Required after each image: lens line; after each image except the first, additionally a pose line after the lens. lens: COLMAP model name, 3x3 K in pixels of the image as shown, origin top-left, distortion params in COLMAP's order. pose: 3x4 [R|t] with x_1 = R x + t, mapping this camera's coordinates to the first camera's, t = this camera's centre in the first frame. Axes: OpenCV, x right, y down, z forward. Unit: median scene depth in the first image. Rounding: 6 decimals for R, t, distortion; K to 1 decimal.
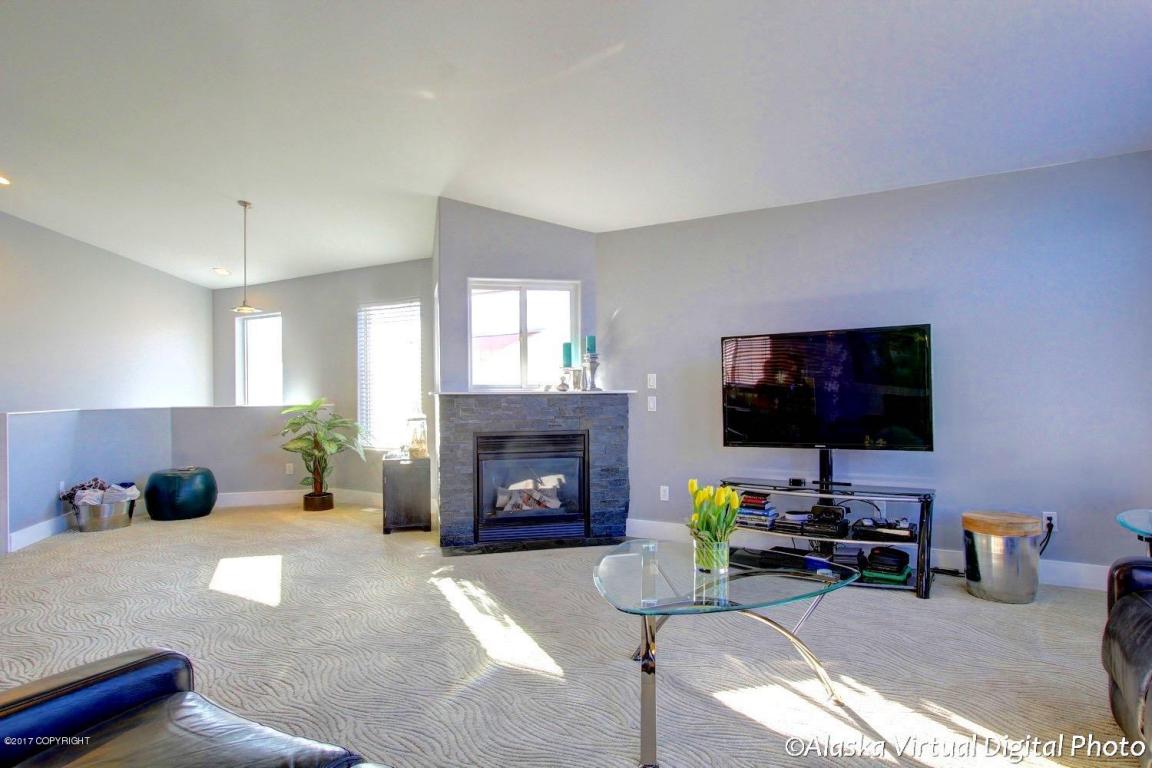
lens RADIAL K [[673.1, 0, 574.1], [0, 673.1, 388.1], [0, 0, 1]] dist [-0.004789, -0.000179]
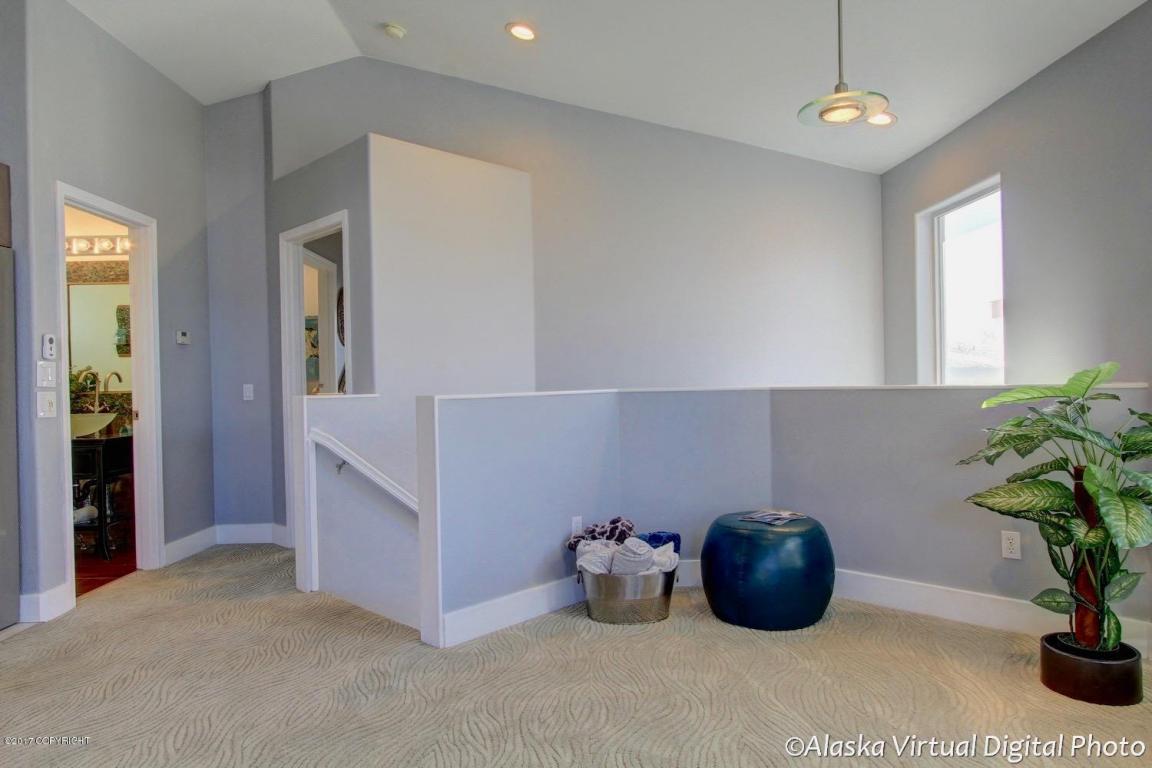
lens RADIAL K [[713.6, 0, 588.1], [0, 713.6, 389.0], [0, 0, 1]] dist [-0.007635, -0.001209]
pose [[0.538090, 0.010095, -0.842827, -0.251344], [0.016529, 0.999610, 0.022526, 0.017391], [0.842725, -0.026052, 0.537713, 0.697140]]
